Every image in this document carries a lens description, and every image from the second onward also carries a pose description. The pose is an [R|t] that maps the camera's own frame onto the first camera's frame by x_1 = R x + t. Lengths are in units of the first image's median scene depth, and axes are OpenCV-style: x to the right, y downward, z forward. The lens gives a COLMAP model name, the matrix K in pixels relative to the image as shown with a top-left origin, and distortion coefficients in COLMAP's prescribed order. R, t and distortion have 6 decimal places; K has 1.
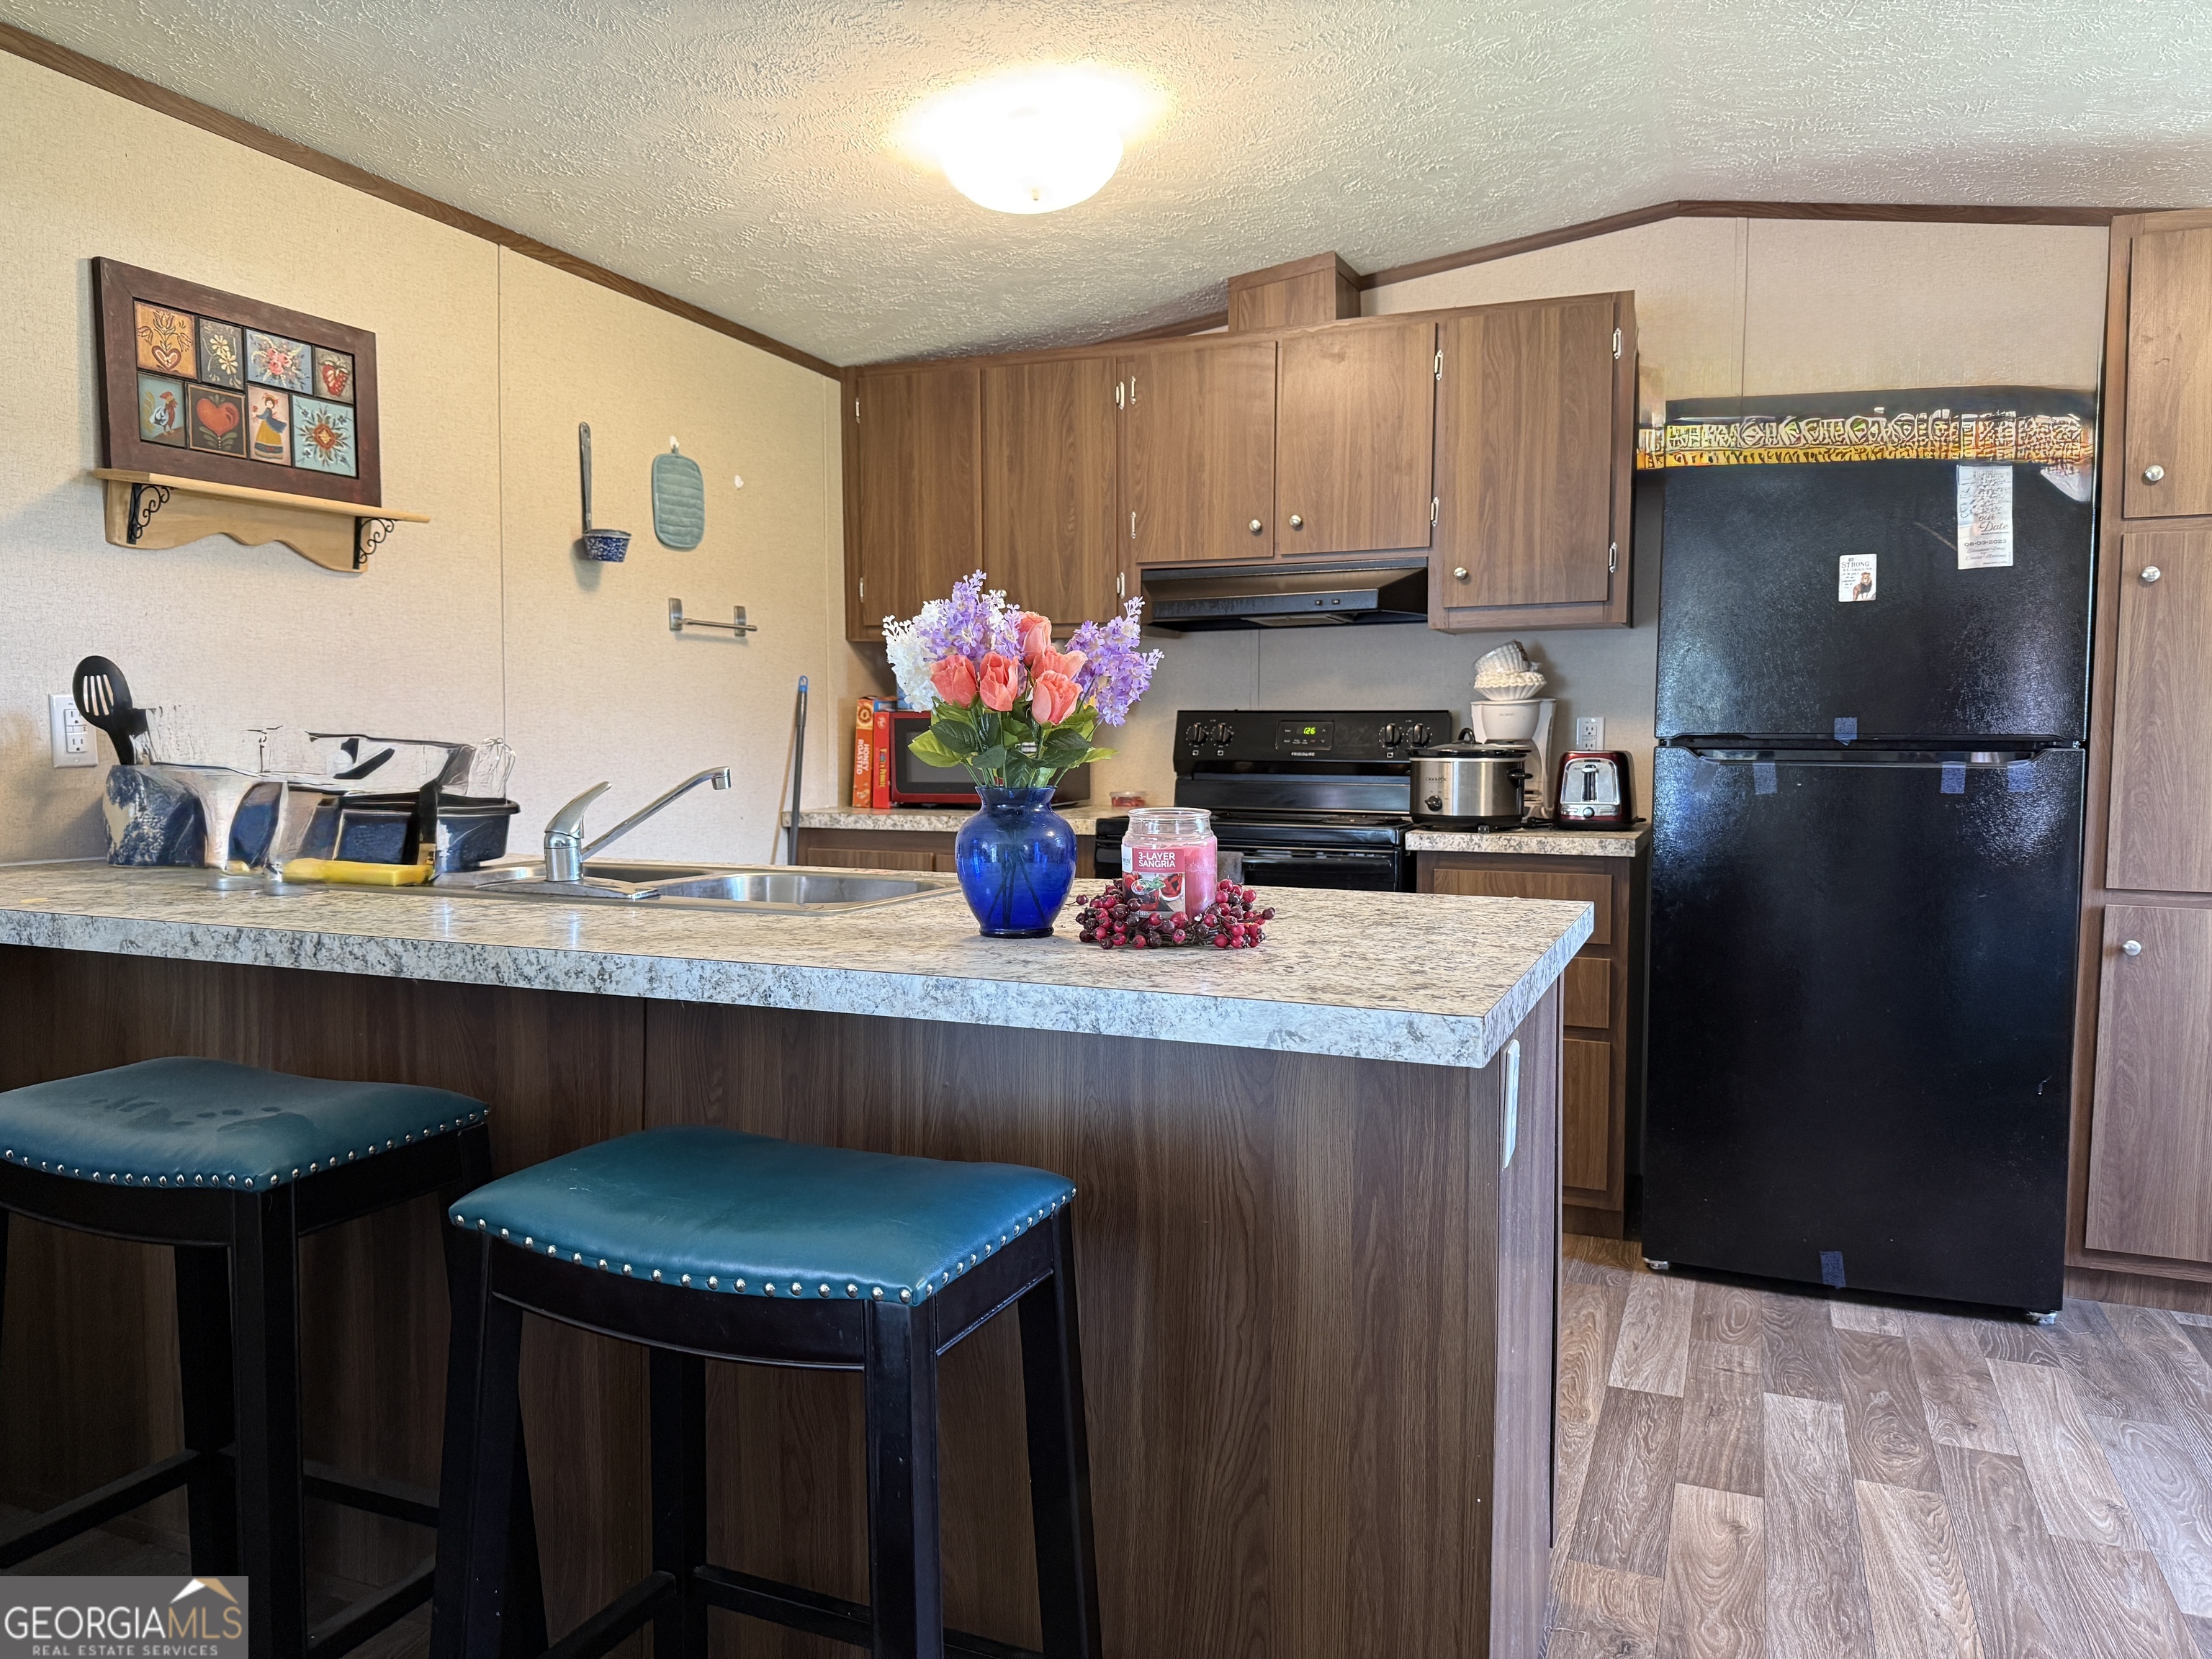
lens RADIAL K [[1552.3, 0, 1100.6], [0, 1552.3, 834.3], [0, 0, 1]] dist [0.050210, -0.067222]
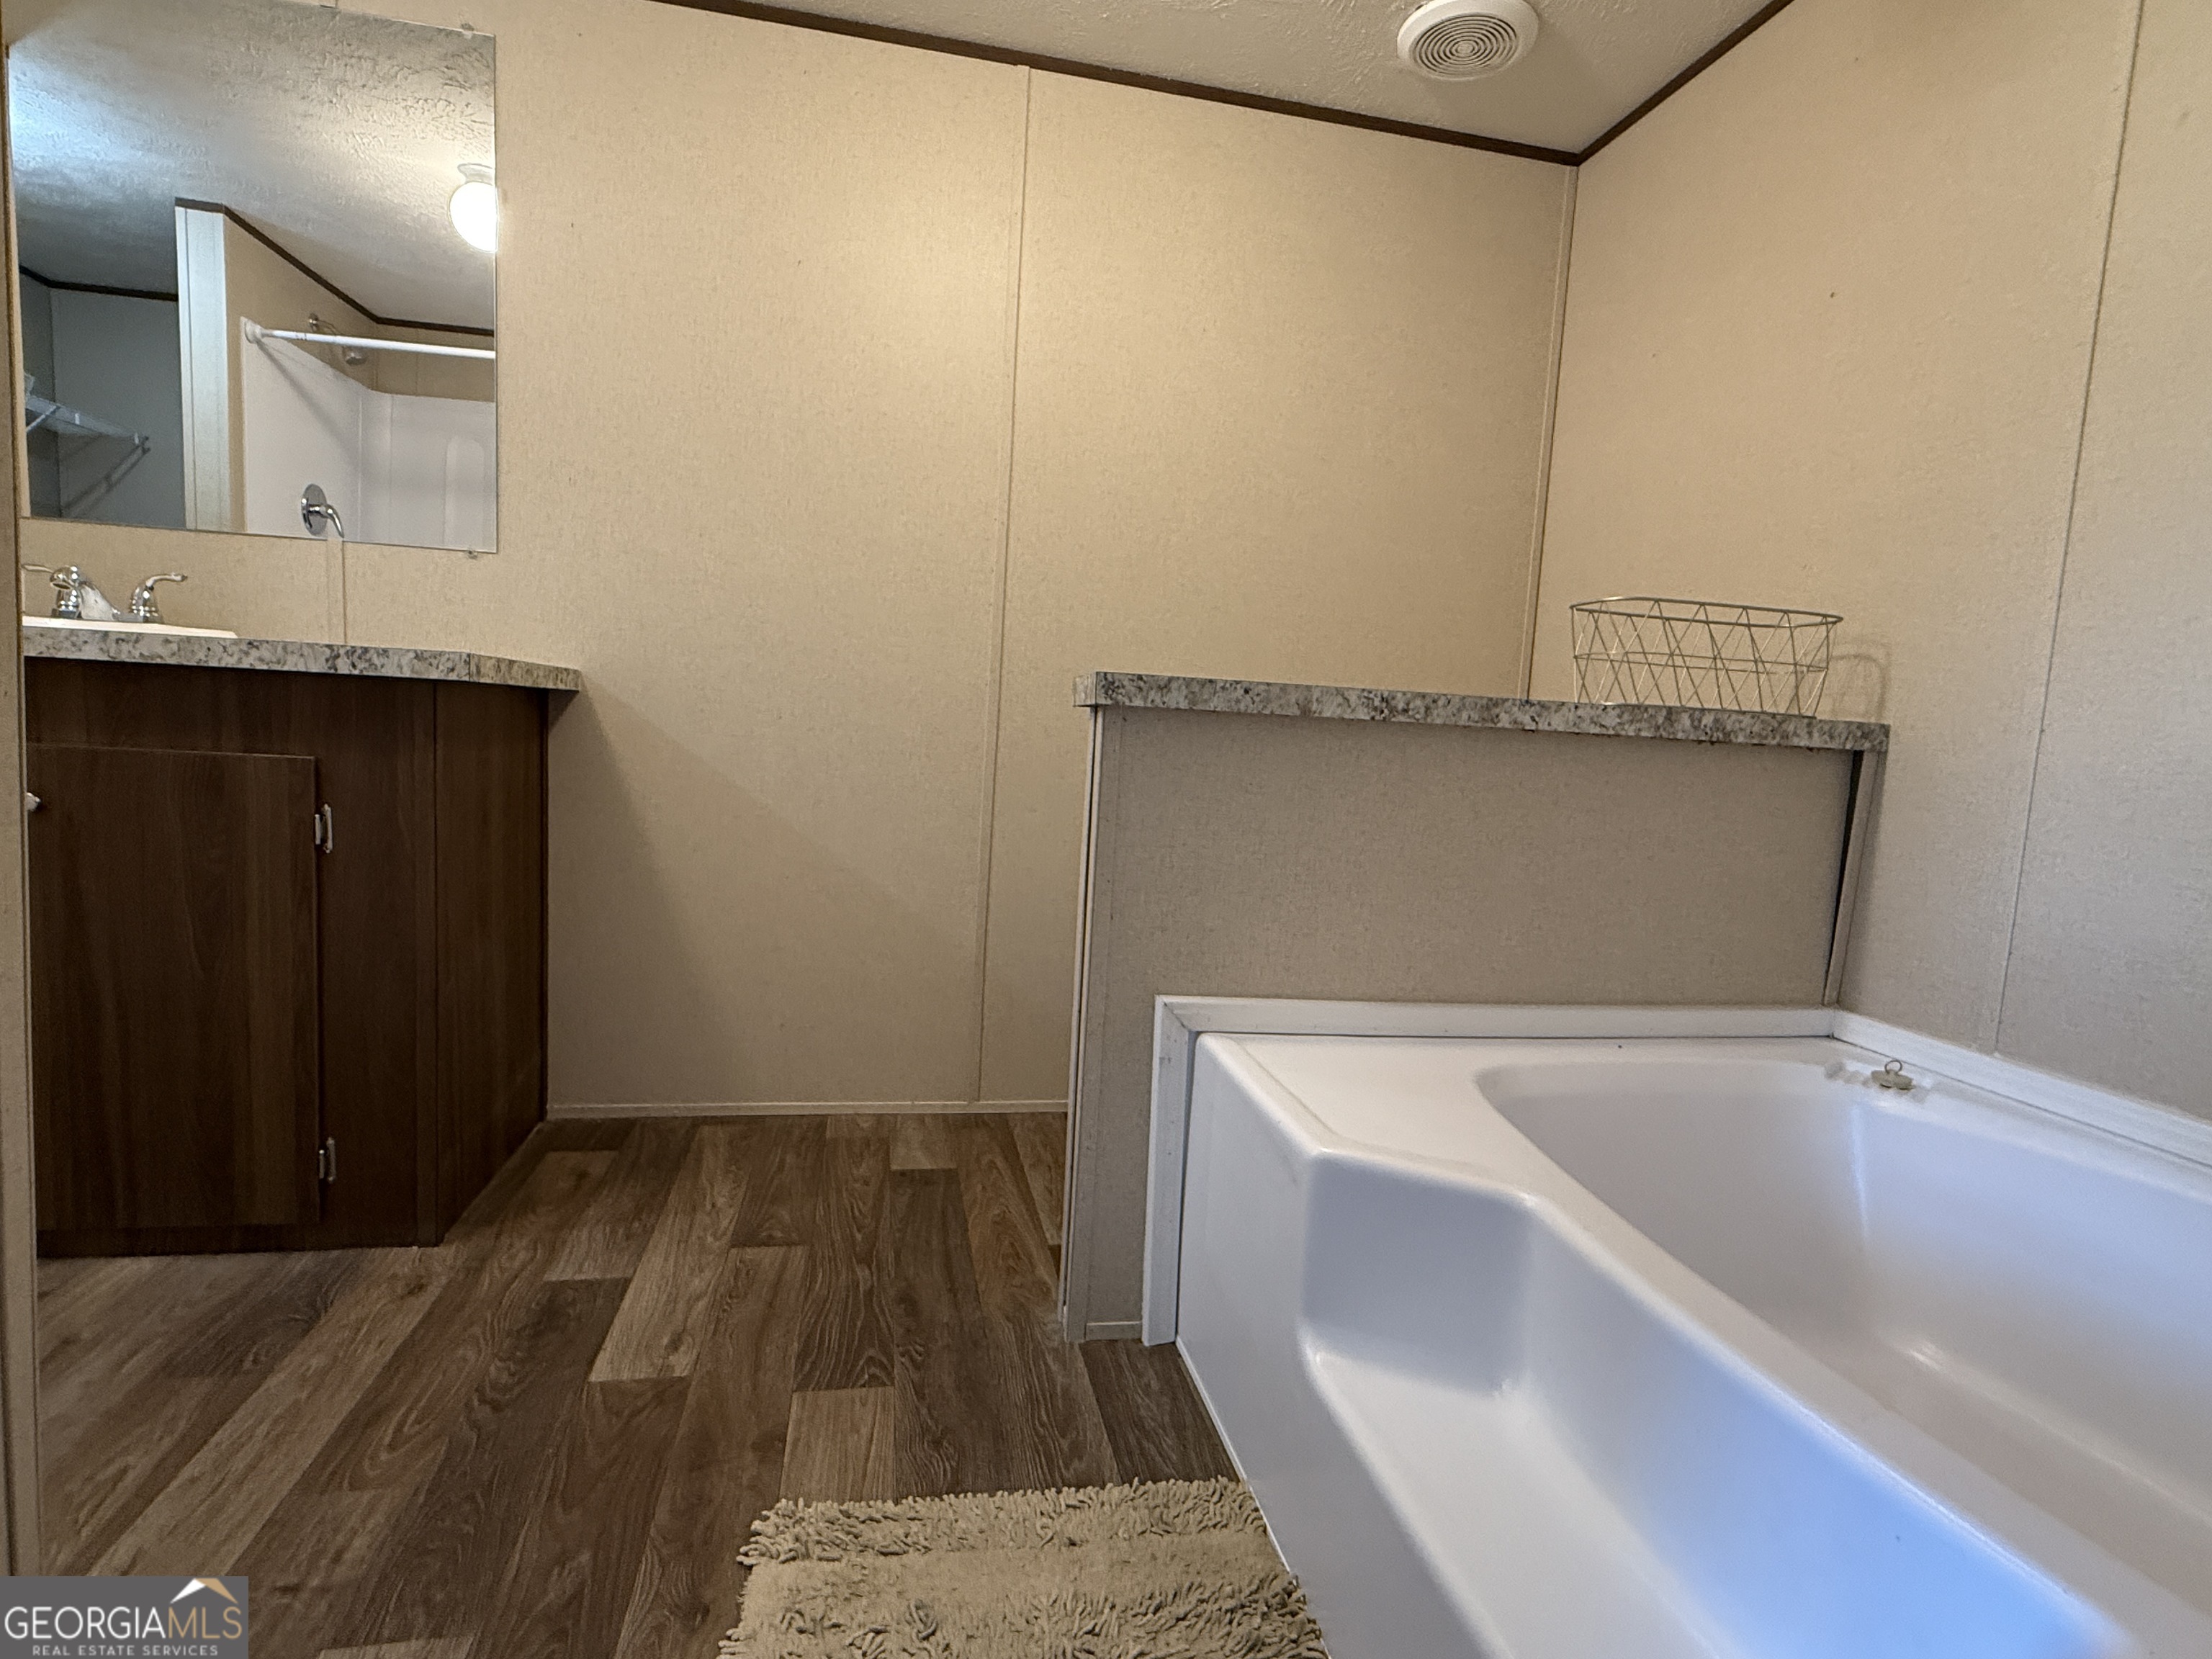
lens RADIAL K [[1086.6, 0, 1102.4], [0, 1086.6, 820.4], [0, 0, 1]] dist [0.005481, 0.000936]
pose [[0.825447, -0.005474, 0.564453, 0.421156], [-0.018957, 0.999120, 0.037411, 0.067332], [-0.564161, -0.041581, 0.824617, 0.559539]]
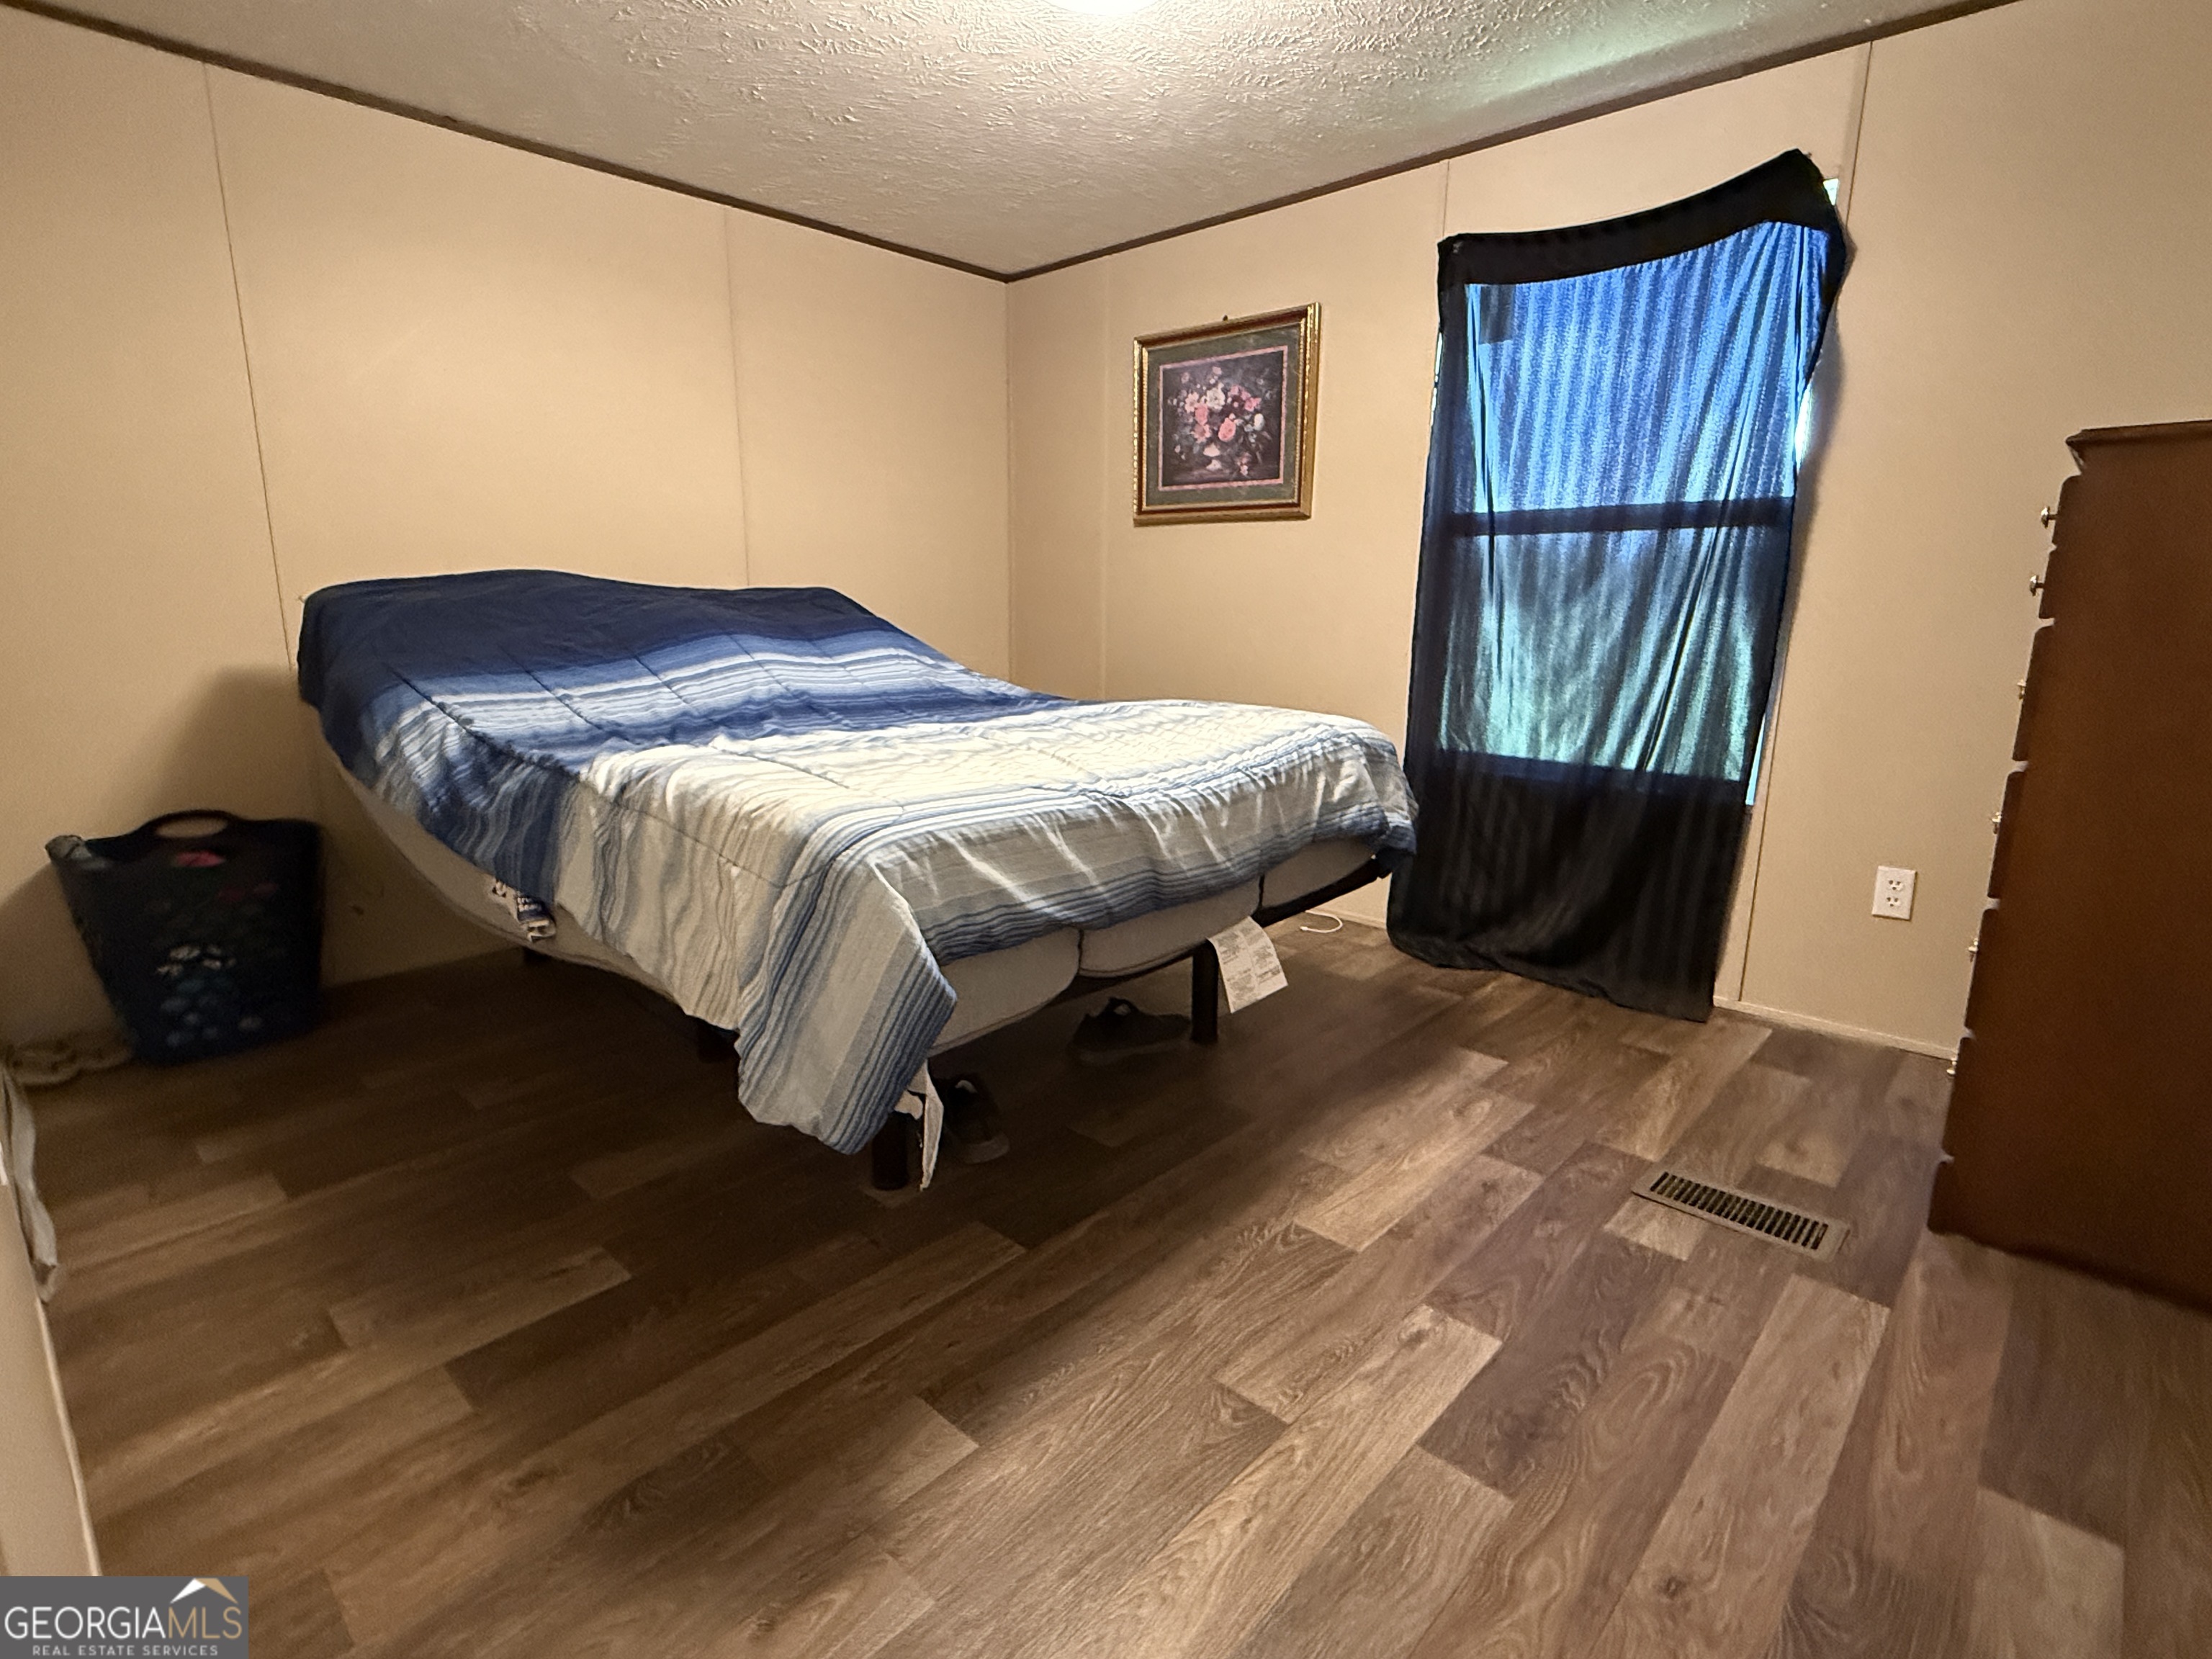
lens RADIAL K [[1086.6, 0, 1099.2], [0, 1086.6, 845.3], [0, 0, 1]] dist [0.005481, 0.000936]
pose [[-0.937255, -0.088442, 0.337242, 0.531843], [0.010081, 0.960011, 0.279780, -0.046691], [-0.348500, 0.265625, -0.898883, 1.564171]]
